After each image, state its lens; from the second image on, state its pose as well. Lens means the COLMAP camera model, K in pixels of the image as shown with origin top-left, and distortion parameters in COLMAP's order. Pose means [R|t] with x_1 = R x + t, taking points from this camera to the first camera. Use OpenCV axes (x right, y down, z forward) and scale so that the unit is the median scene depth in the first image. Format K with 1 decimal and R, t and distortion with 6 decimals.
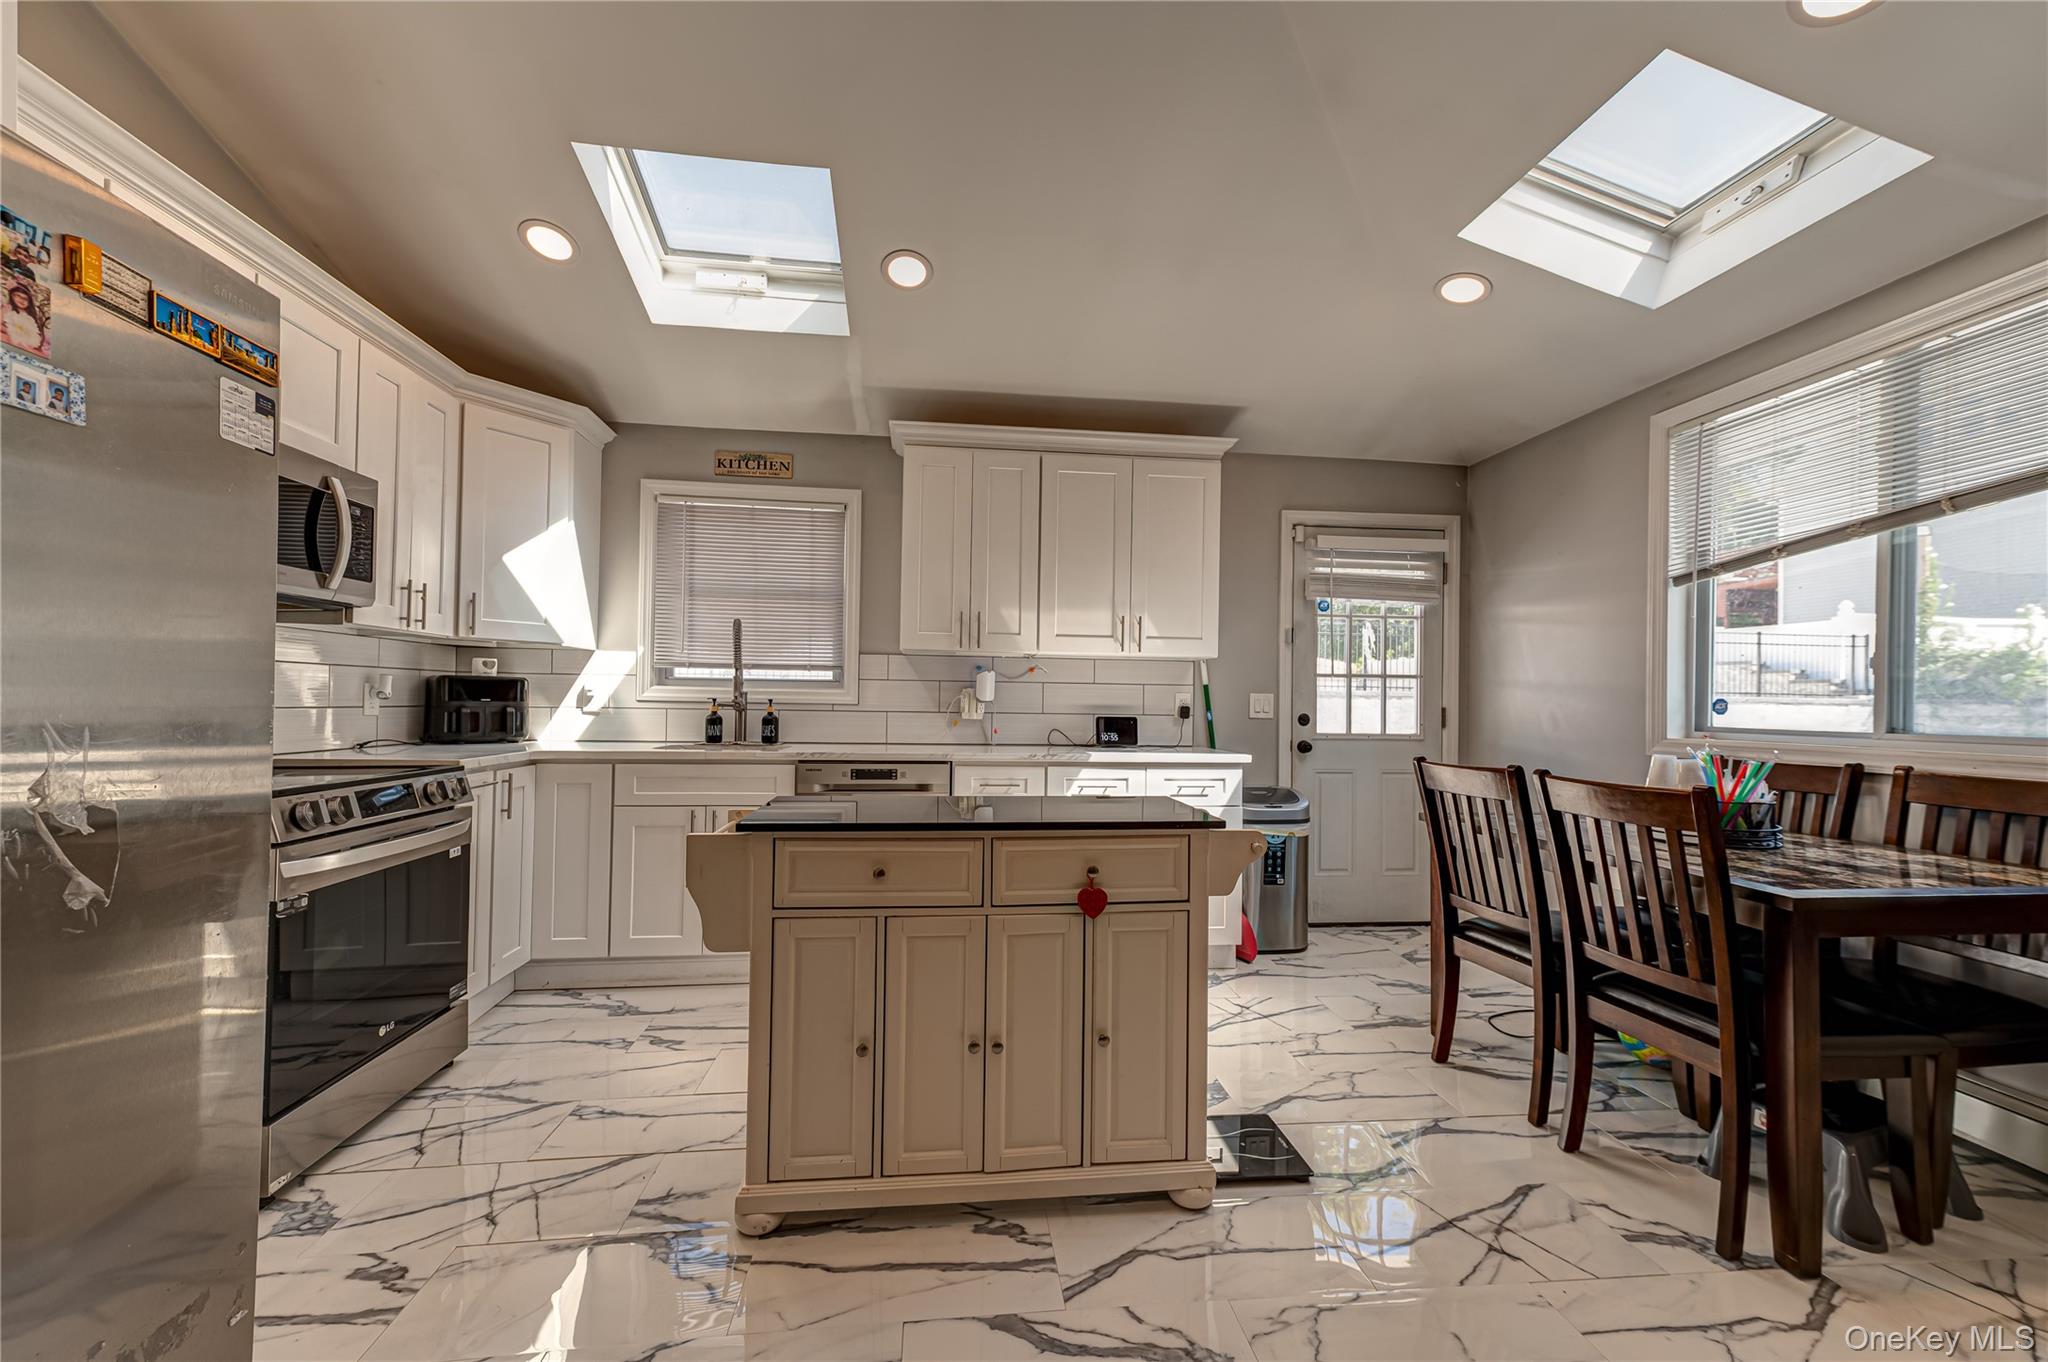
lens RADIAL K [[799.0, 0, 1019.2], [0, 799.0, 694.7], [0, 0, 1]] dist [0.013959, -0.000088]
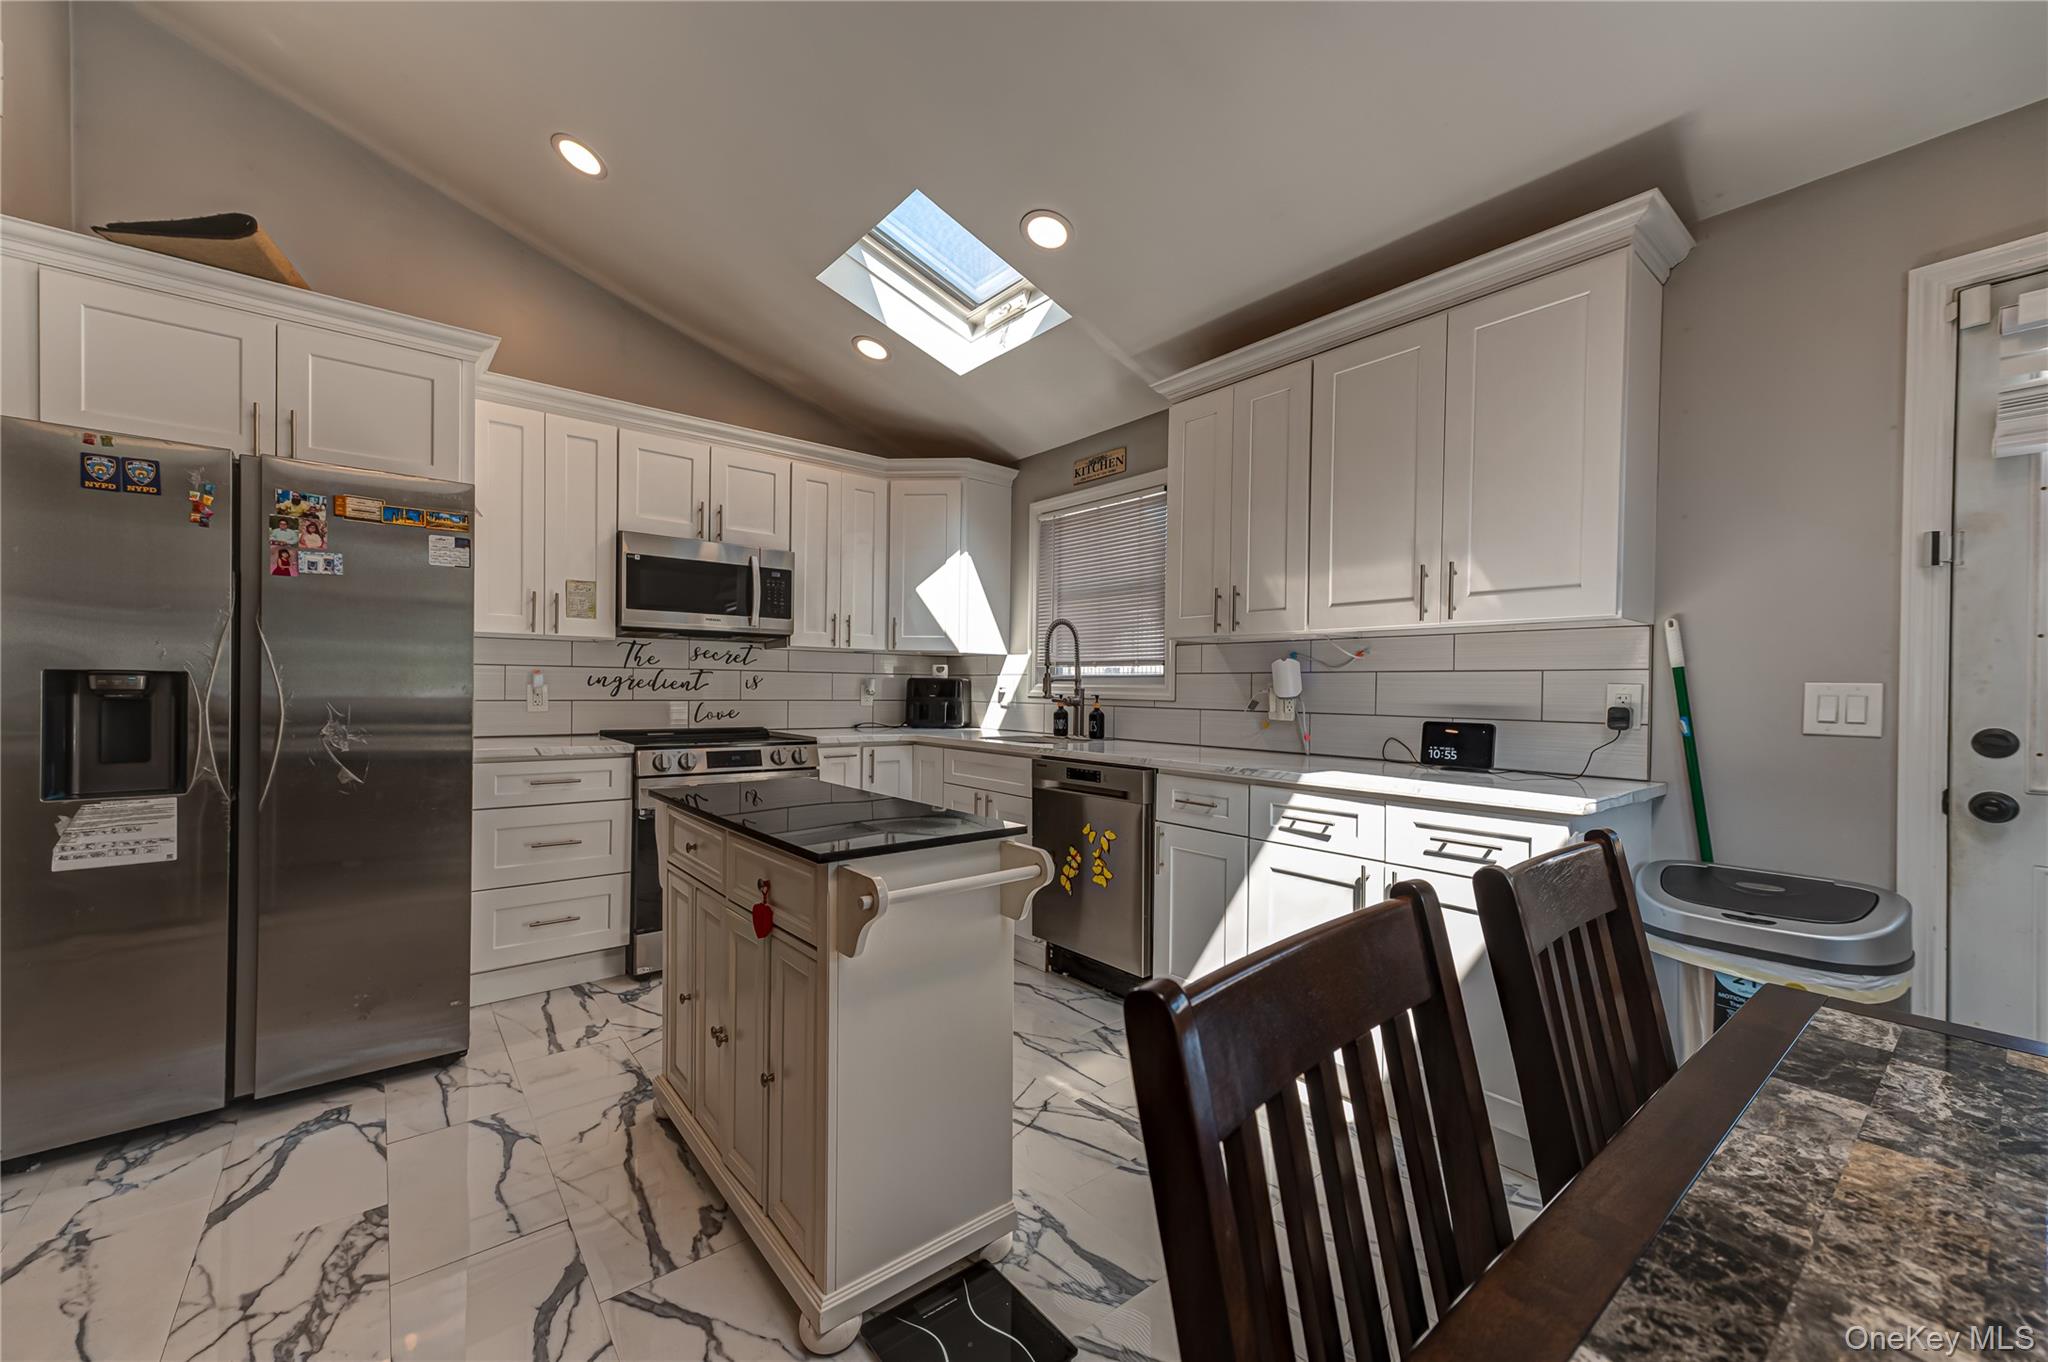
lens RADIAL K [[799.0, 0, 1019.3], [0, 799.0, 693.2], [0, 0, 1]] dist [0.013959, -0.000088]
pose [[0.538345, -0.003381, -0.842718, 0.527354], [0.003025, 0.999993, -0.002079, 0.005126], [0.842719, -0.001430, 0.538351, 0.400890]]
